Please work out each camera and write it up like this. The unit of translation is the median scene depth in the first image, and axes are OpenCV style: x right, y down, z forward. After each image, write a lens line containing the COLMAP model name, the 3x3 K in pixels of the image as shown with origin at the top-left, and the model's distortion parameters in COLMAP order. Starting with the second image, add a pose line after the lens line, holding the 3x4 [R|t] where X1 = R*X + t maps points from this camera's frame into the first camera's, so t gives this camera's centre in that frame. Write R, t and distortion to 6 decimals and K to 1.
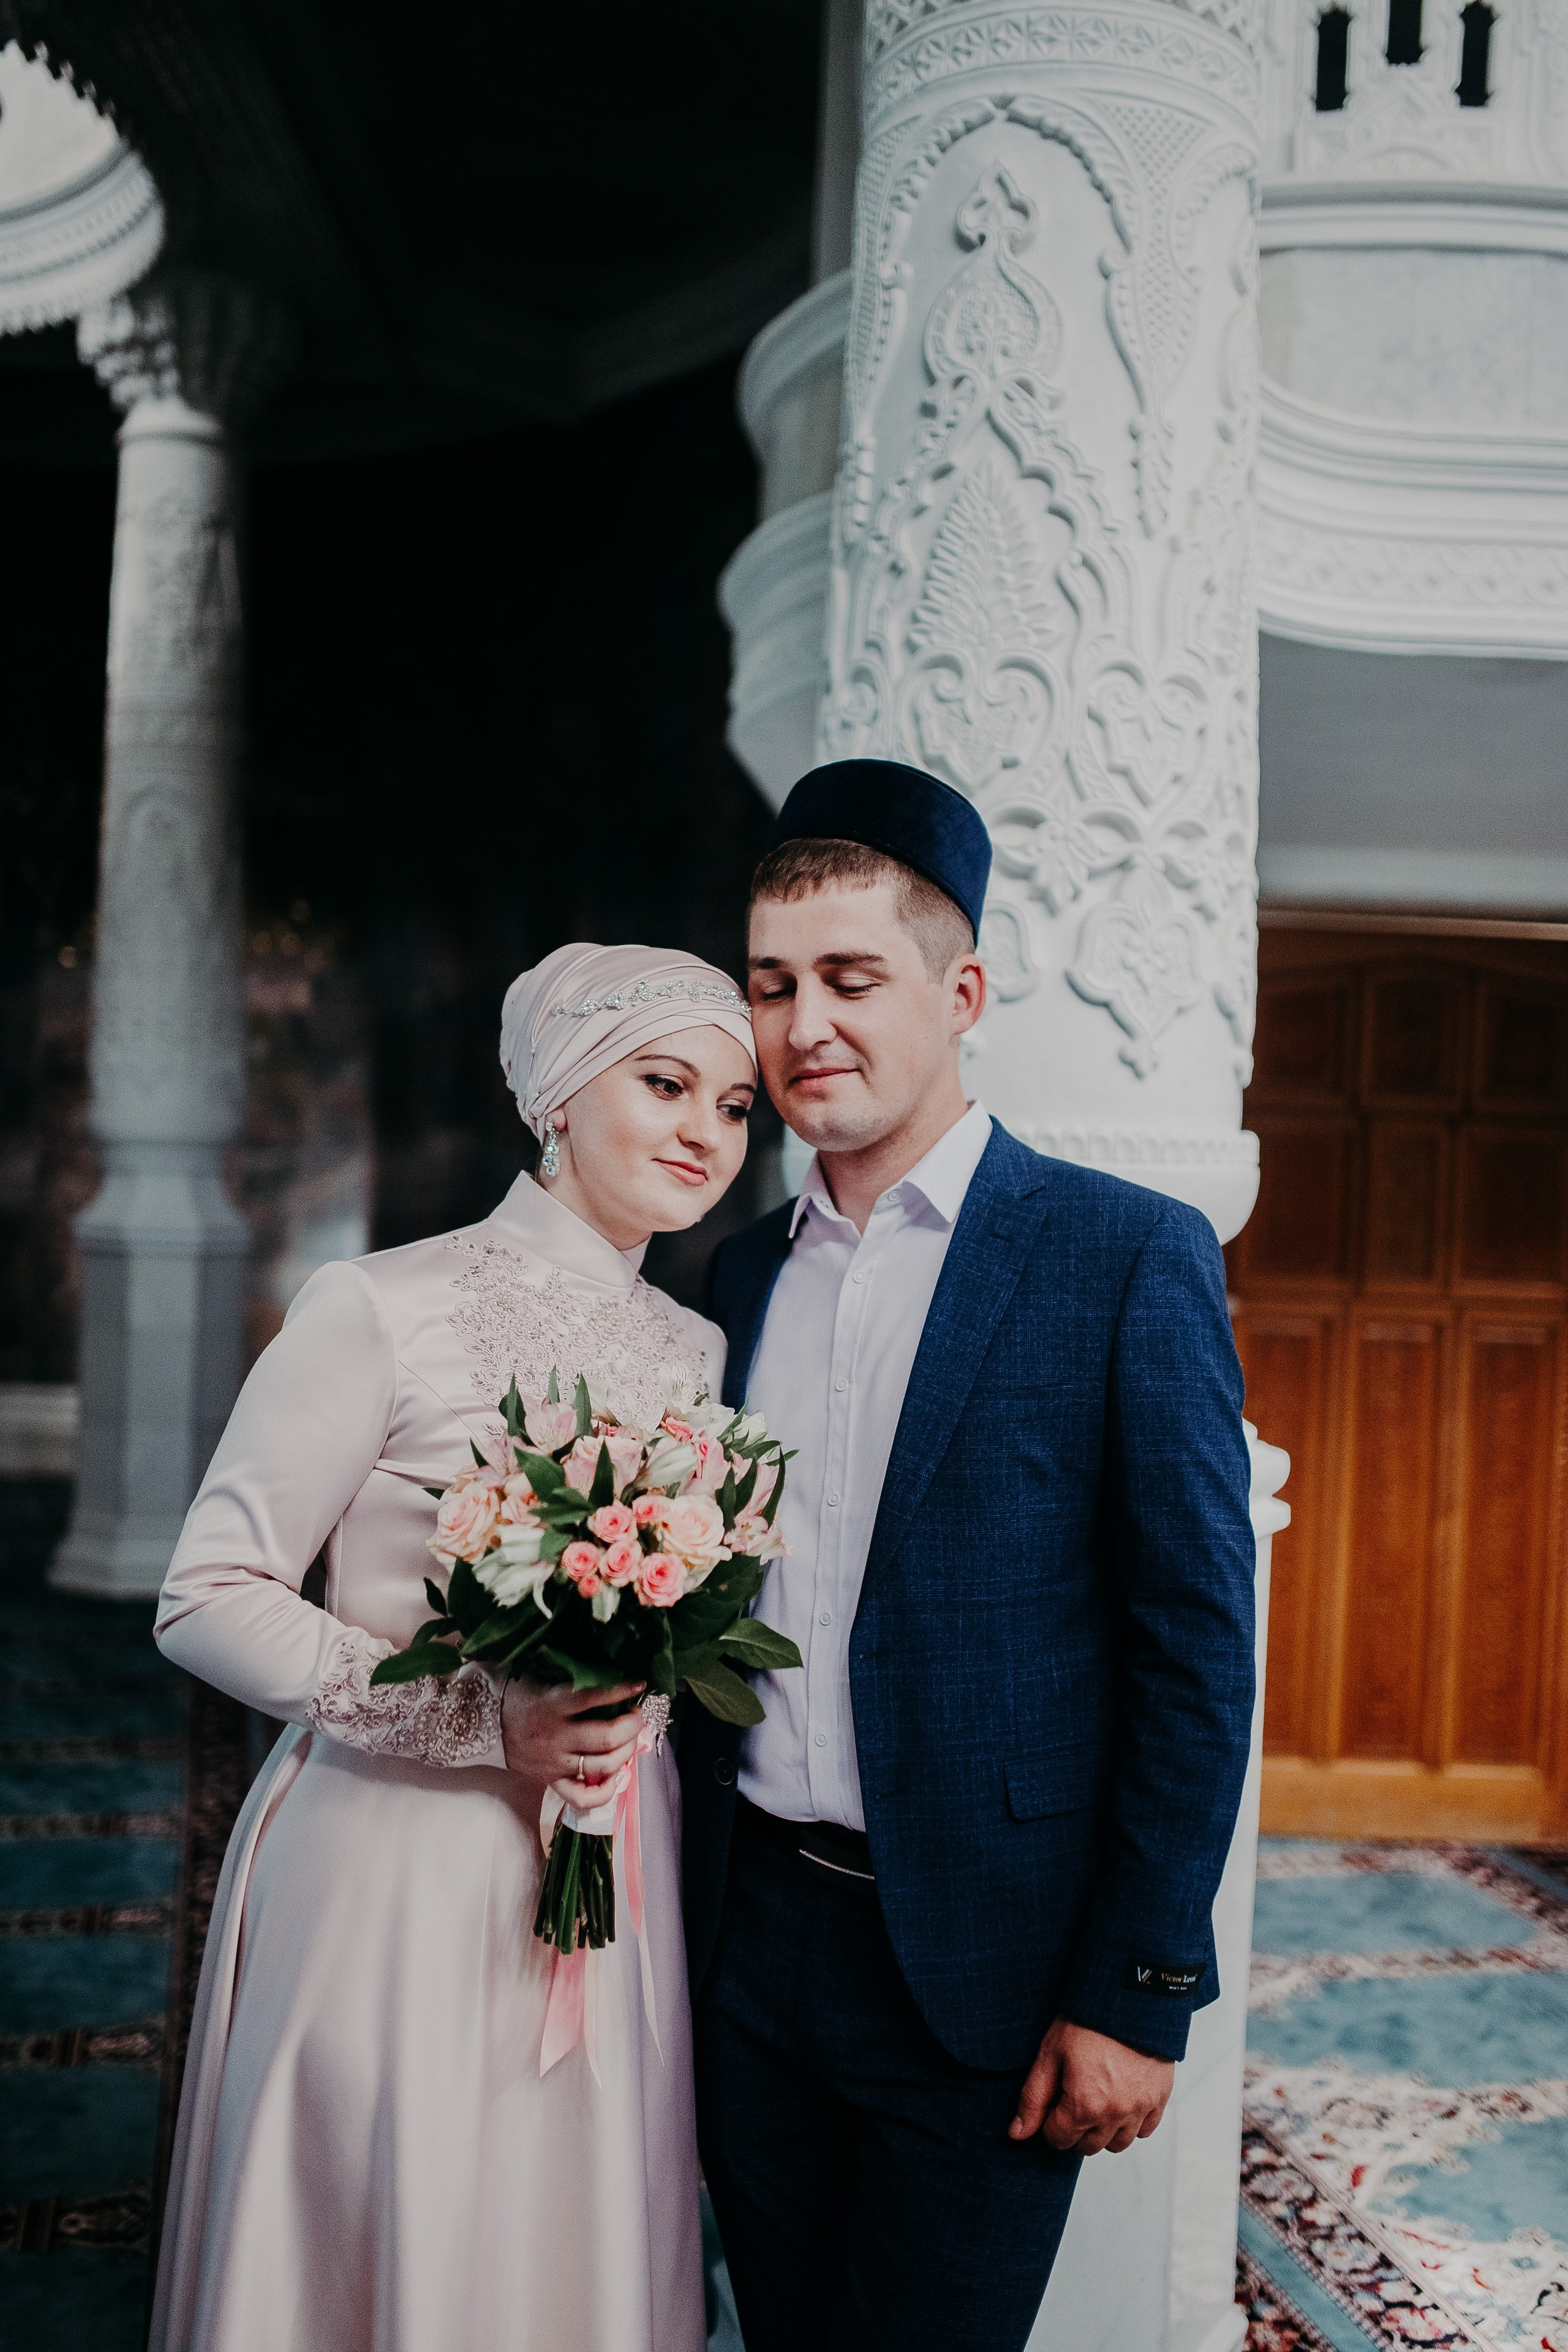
lens RADIAL K [[2252.4, 0, 784.0], [0, 2252.4, 1176.0], [0, 0, 1]] dist [-0.065084, 0.095998]
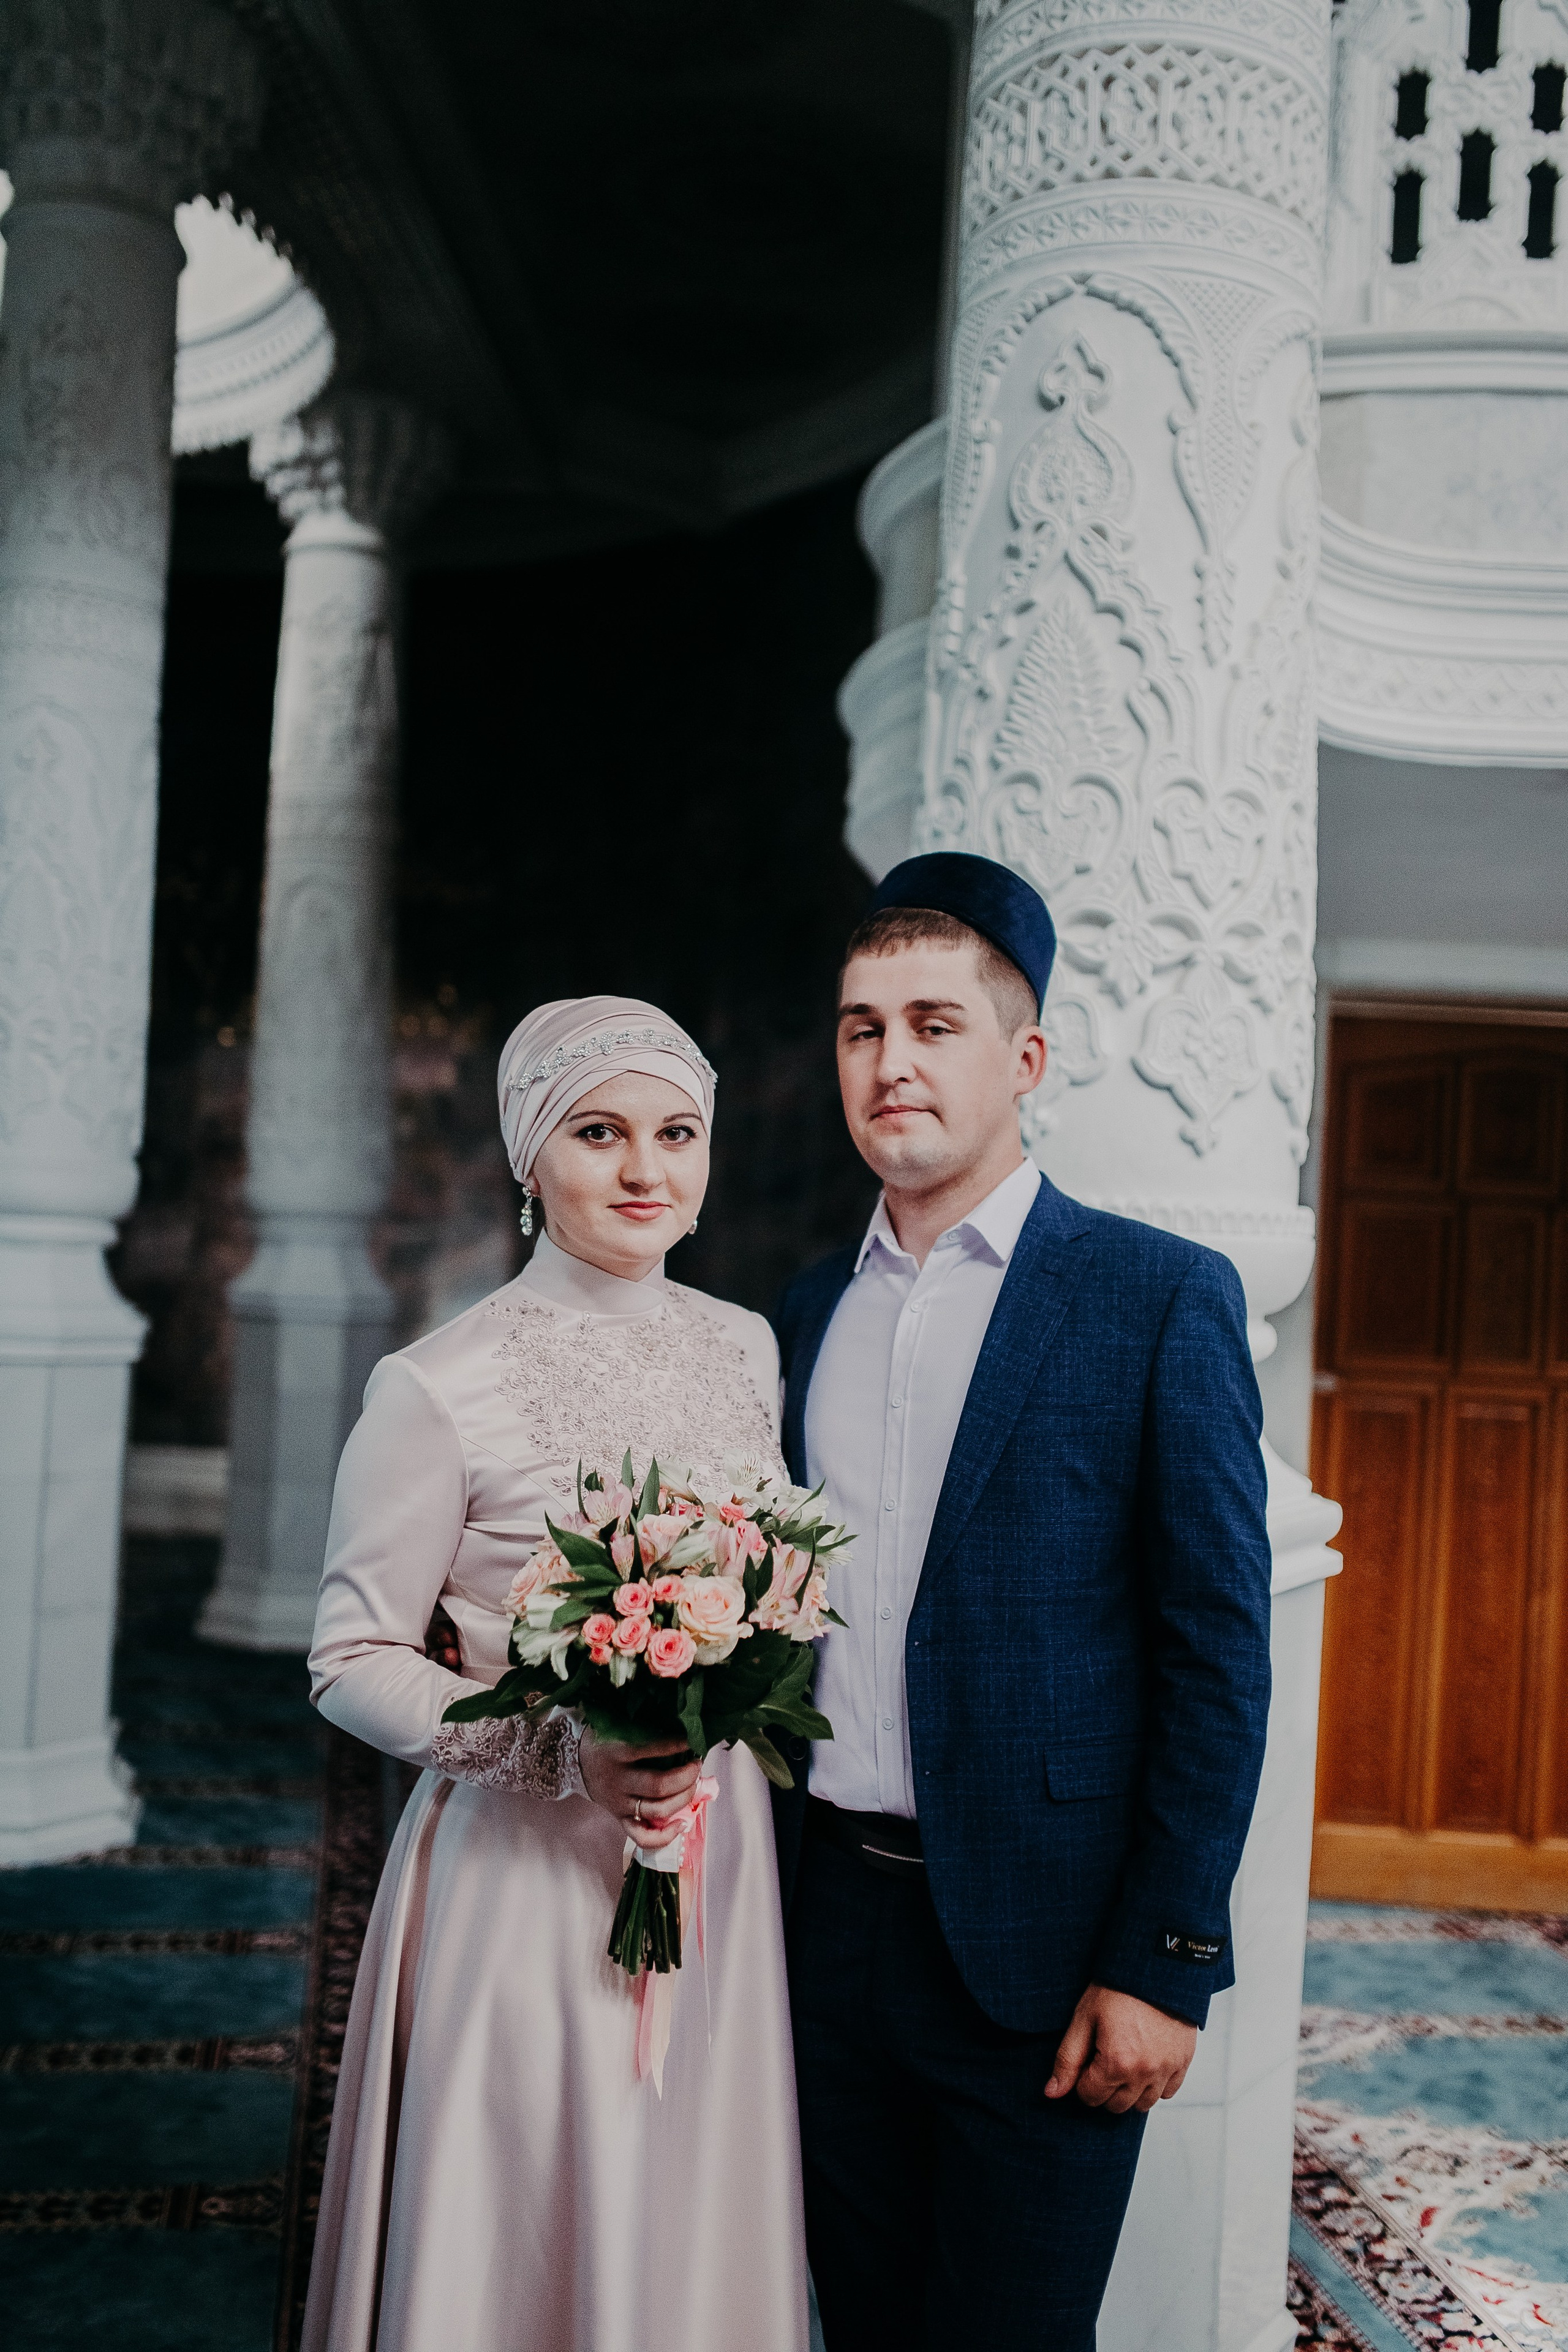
lens RADIAL K [[2252.4, 0, 784.0], [0, 2252.4, 1176.0], [0, 0, 1]] dist [-0.065084, 0.095998]
pose [[0.997956, 0.011831, -0.062799, 0.025020], [-0.014204, 0.999196, -0.037483, 0.010303], [0.062305, 0.038299, 0.997322, -0.104661]]
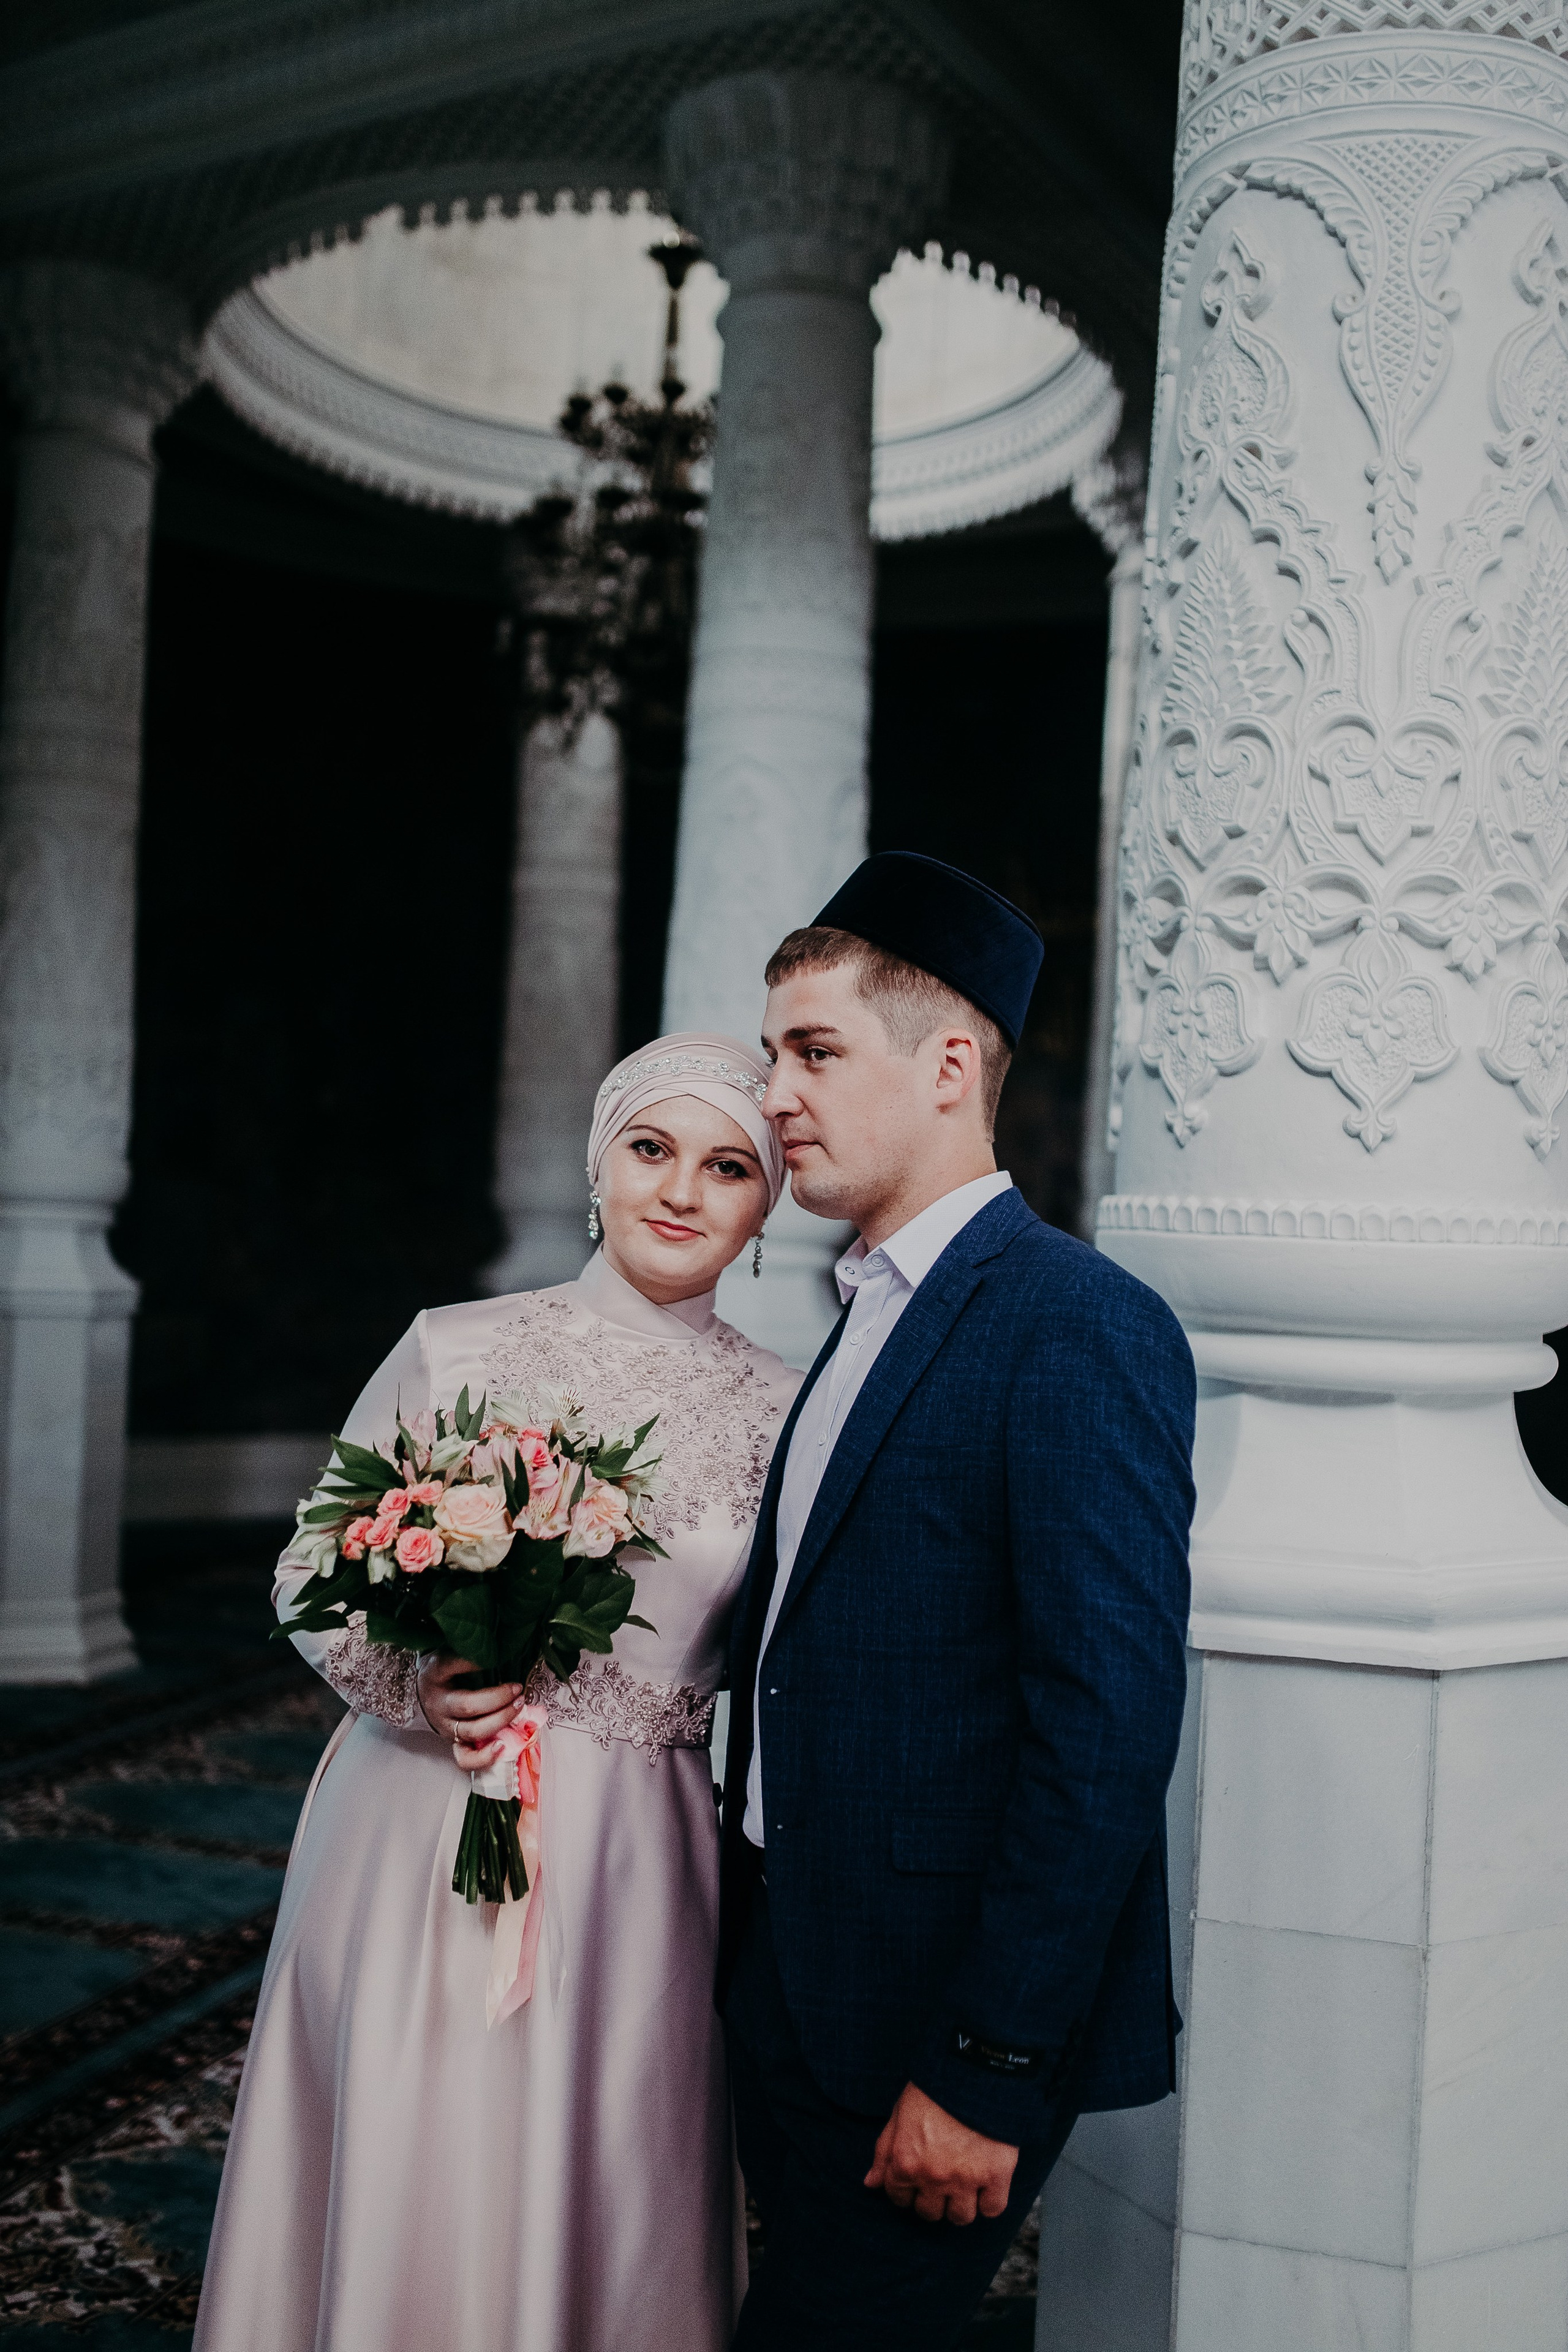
lens RADIAL K [[2252.4, 0, 784.0], [0, 2252.4, 1176.0], [0, 0, 1]] dist [-0.065084, 0.095998]
pose [[0.840730, -0.007585, -0.541402, 0.460543], [-0.019629, 0.998818, -0.044476, 0.013632], [0.541099, 0.048019, 0.839587, 0.076850]]
